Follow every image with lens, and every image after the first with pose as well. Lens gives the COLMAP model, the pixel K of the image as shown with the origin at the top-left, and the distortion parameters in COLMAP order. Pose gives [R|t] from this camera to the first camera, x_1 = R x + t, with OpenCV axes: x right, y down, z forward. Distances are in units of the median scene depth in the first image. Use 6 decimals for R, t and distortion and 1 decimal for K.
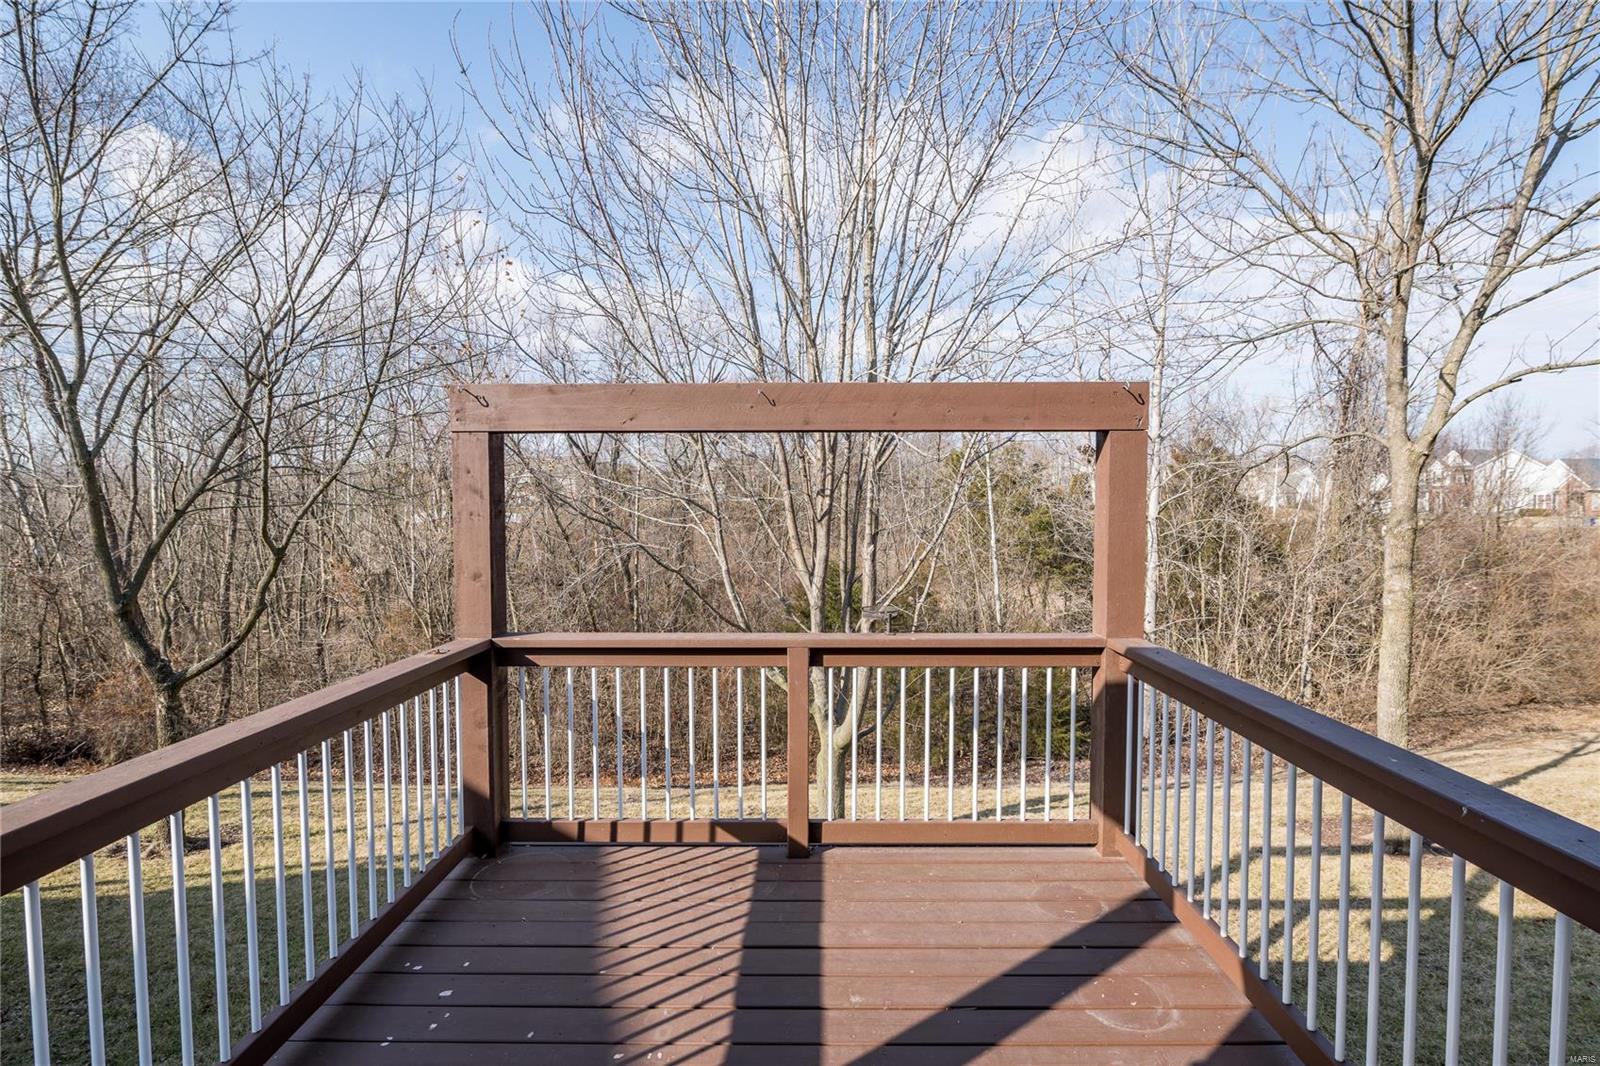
lens RADIAL K [[751.2, 0, 805.8], [0, 751.2, 529.7], [0, 0, 1]] dist [0.001682, 0.000022]
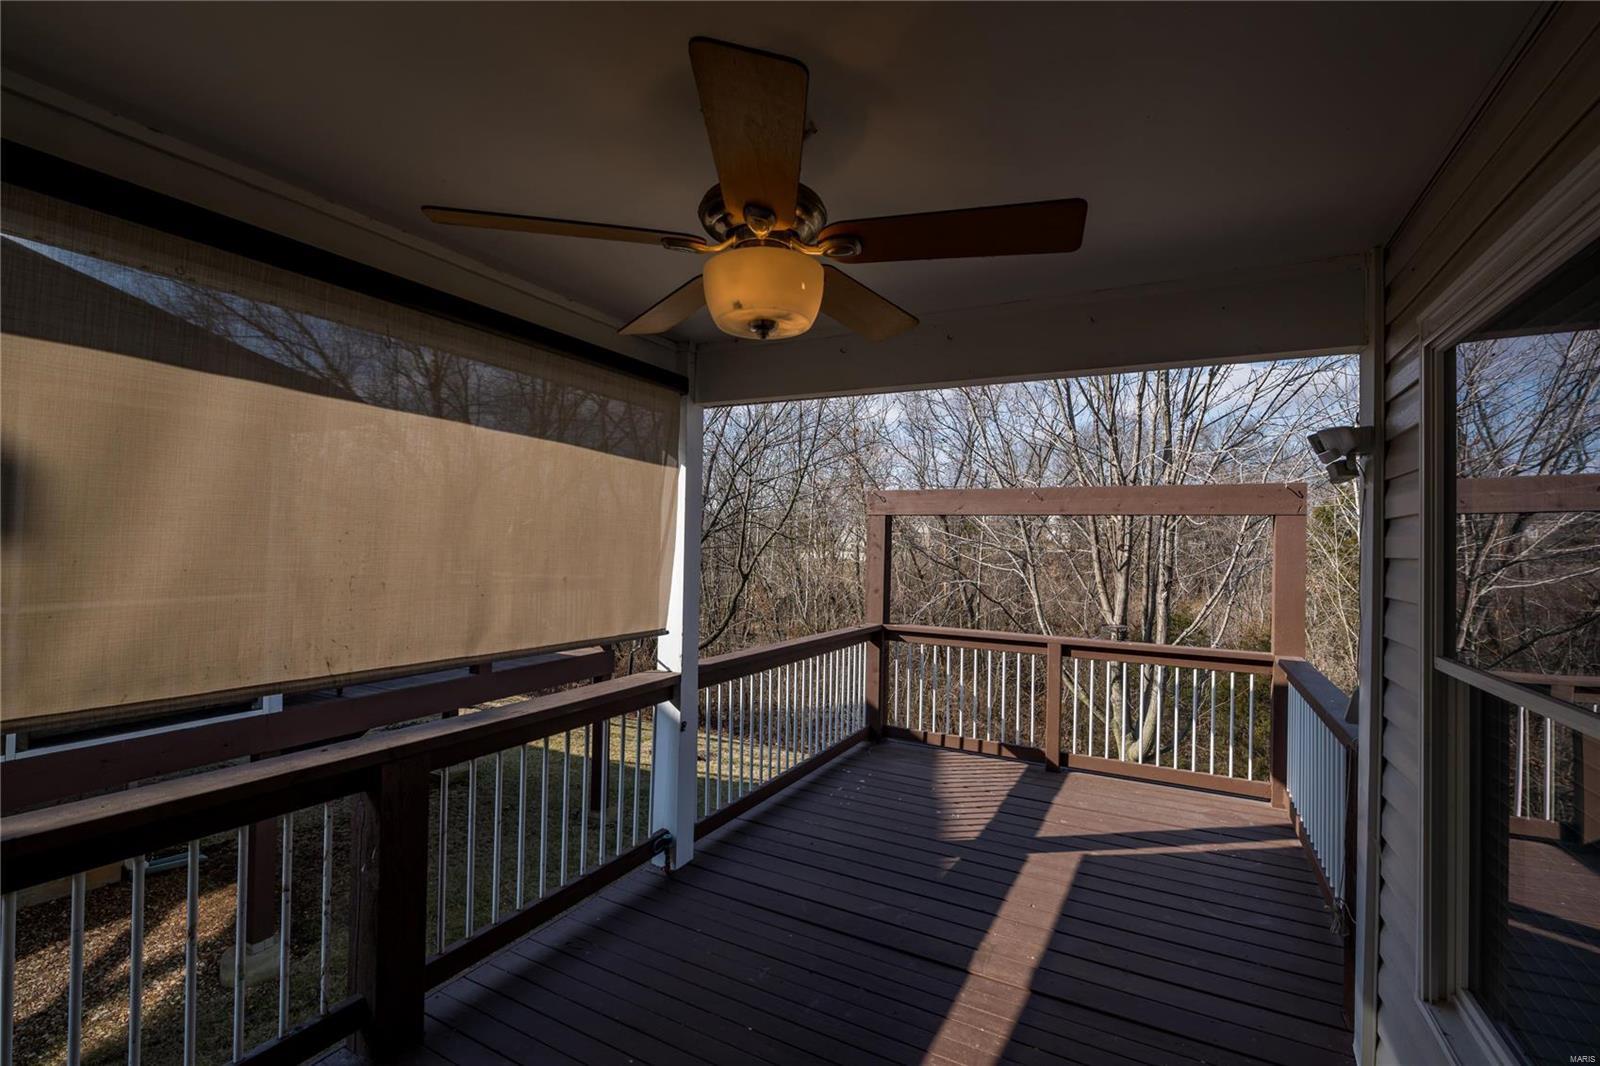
lens RADIAL K [[716.6, 0, 800.1], [0, 716.6, 531.9], [0, 0, 1]] dist [-0.000853, -0.000045]
pose [[0.888682, 0.015176, -0.458273, 0.210516], [-0.041470, 0.998016, -0.047369, 0.007398], [0.456645, 0.061100, 0.887548, -0.678428]]
